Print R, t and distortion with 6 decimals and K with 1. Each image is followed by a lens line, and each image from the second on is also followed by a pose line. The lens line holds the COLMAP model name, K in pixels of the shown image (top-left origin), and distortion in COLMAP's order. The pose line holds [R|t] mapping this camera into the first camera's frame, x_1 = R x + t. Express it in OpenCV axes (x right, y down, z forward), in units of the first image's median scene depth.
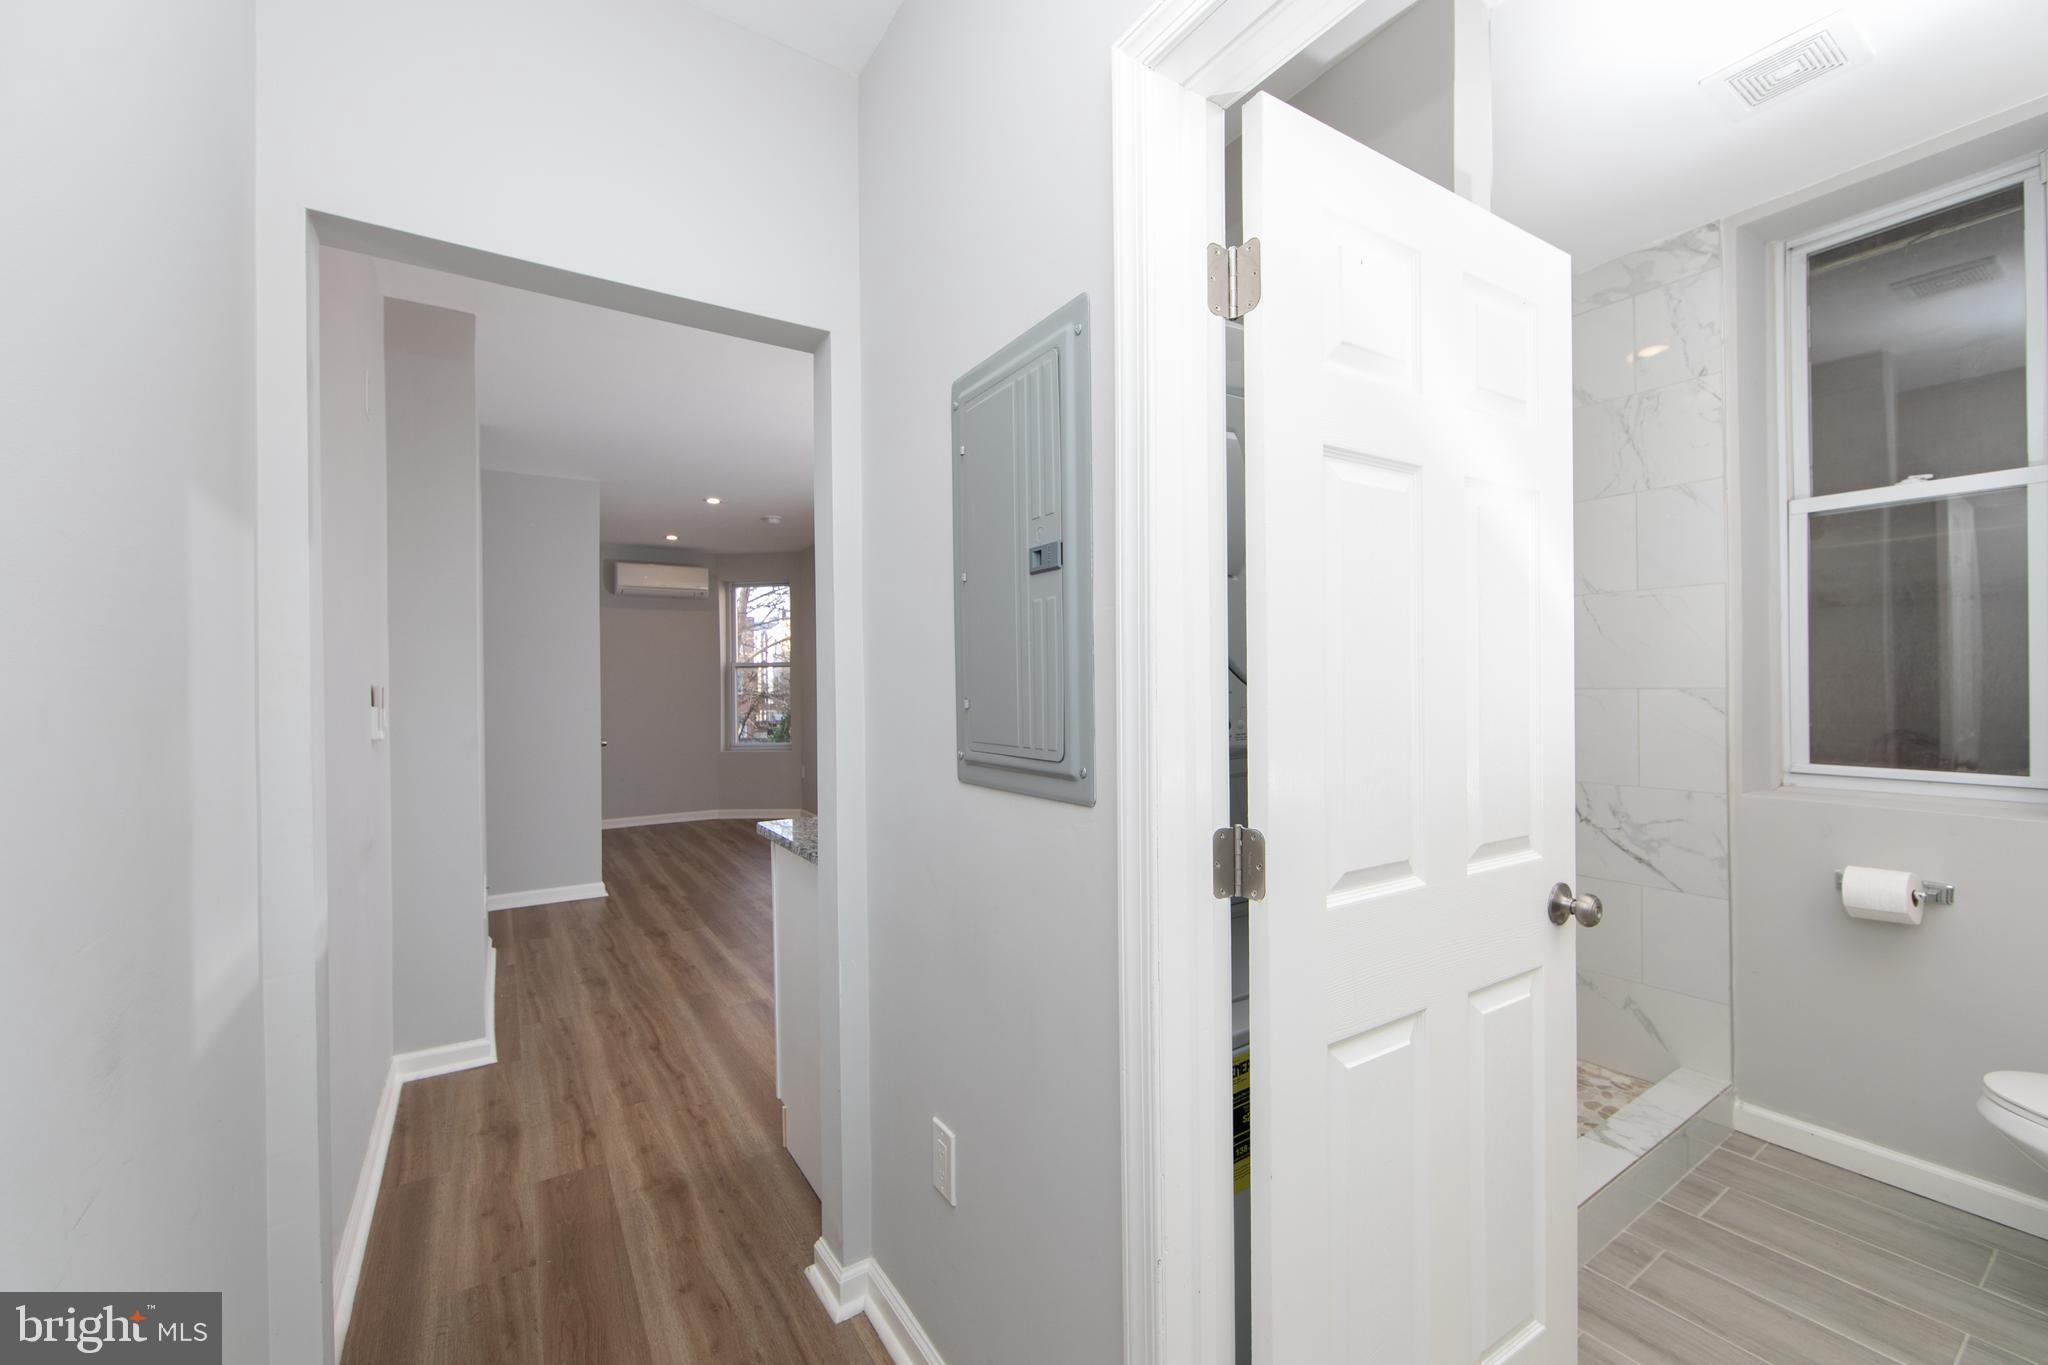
lens RADIAL K [[809.8, 0, 1024.0], [0, 809.8, 682.5], [0, 0, 1]] dist [-0.004861, -0.000025]
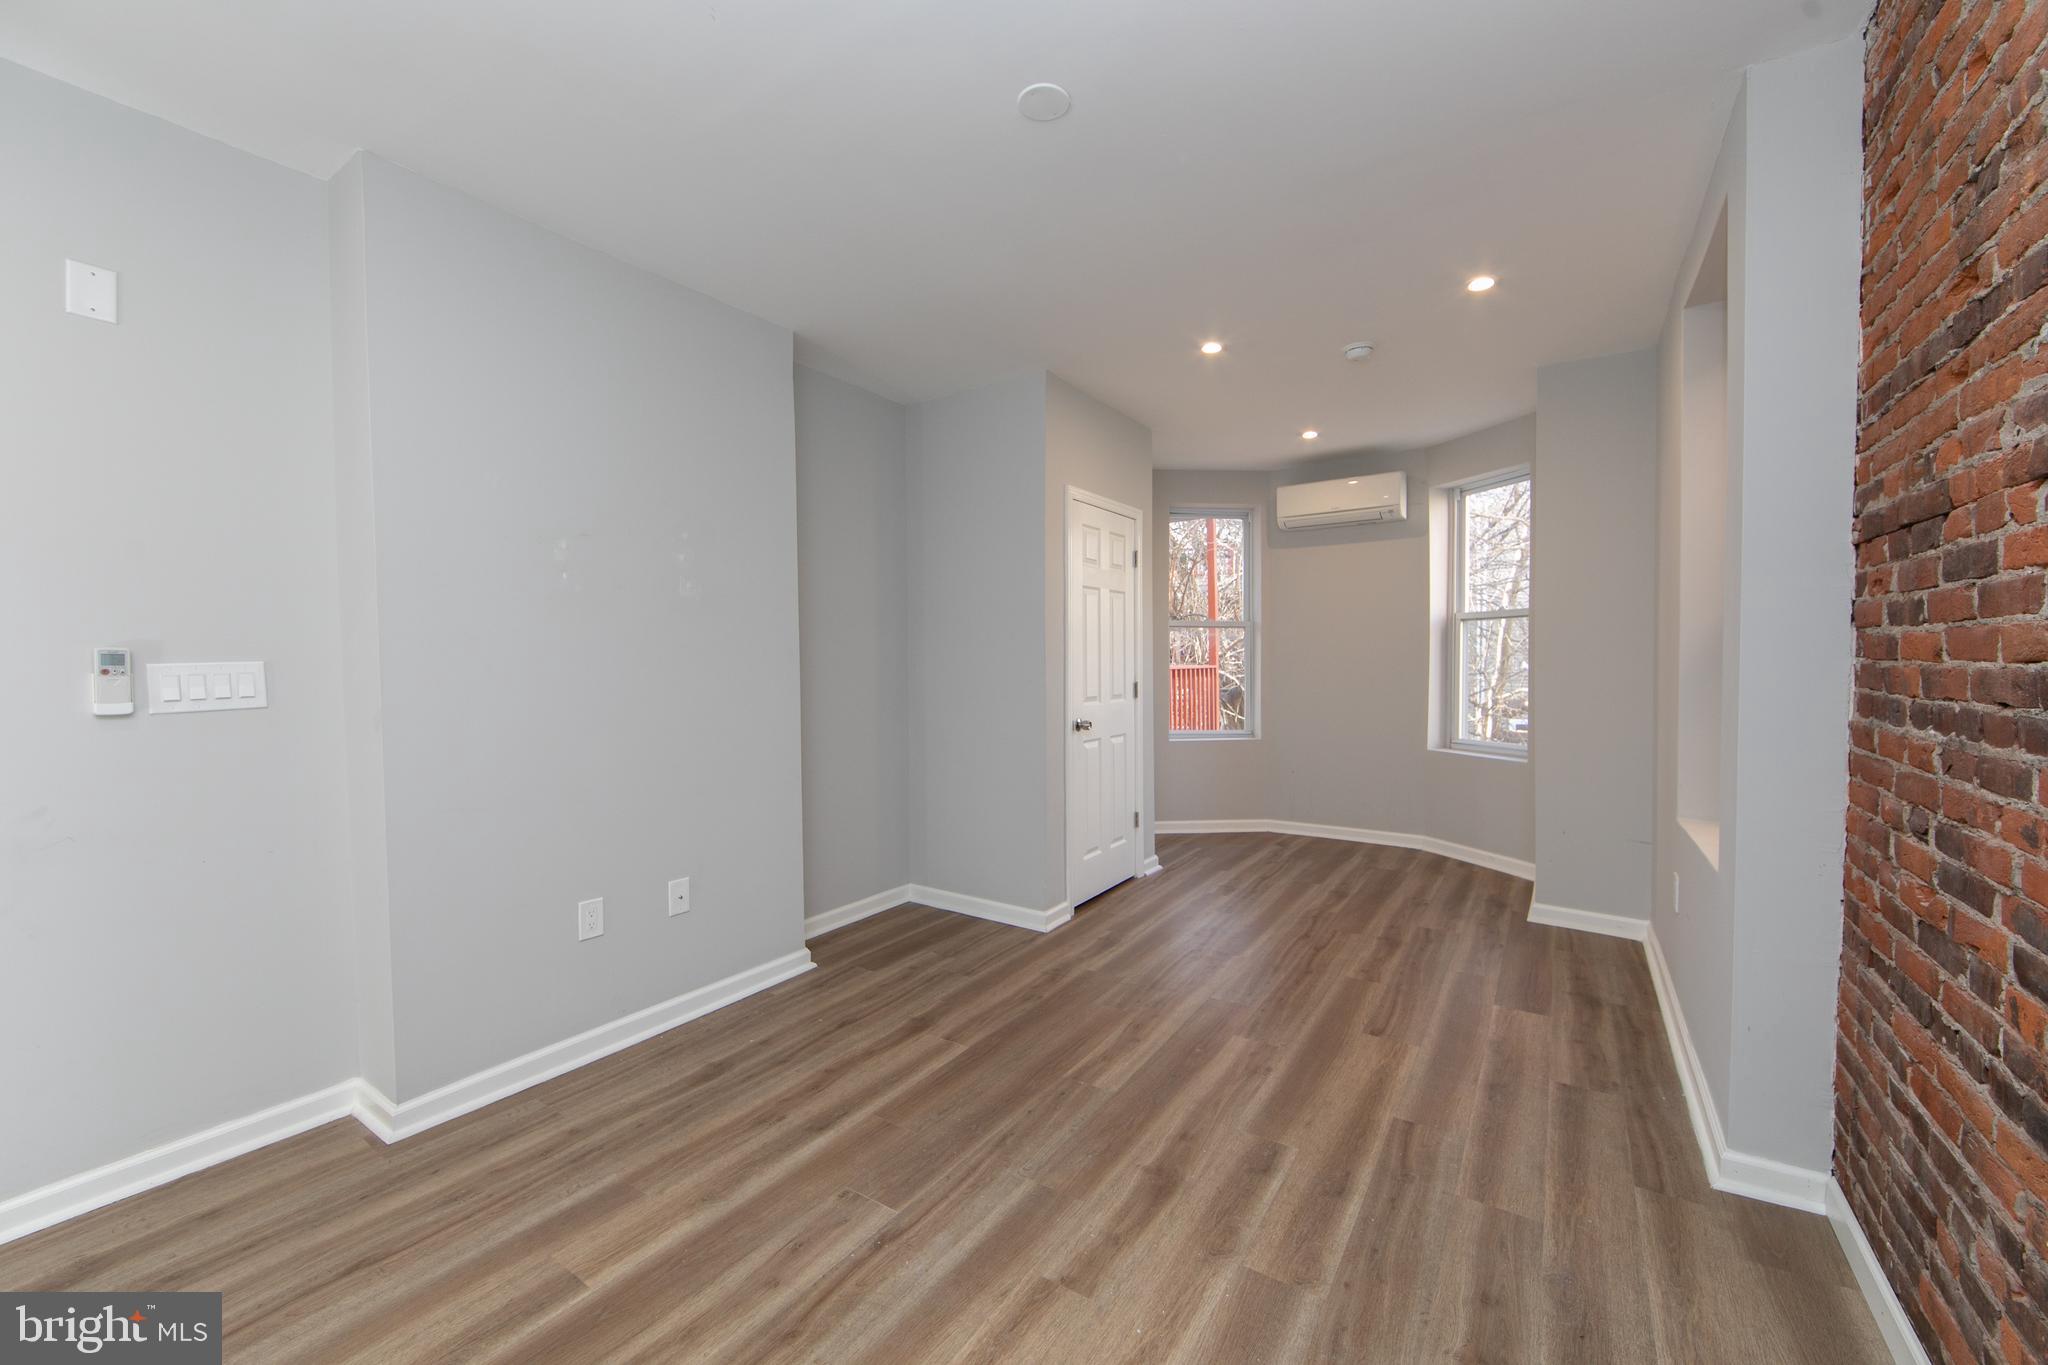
lens RADIAL K [[809.8, 0, 1024.0], [0, 809.8, 682.5], [0, 0, 1]] dist [-0.004861, -0.000025]
pose [[0.405363, 0.048732, -0.912856, 0.217662], [-0.000647, 0.998593, 0.053022, -0.008509], [0.914156, -0.020903, 0.404824, 1.000169]]
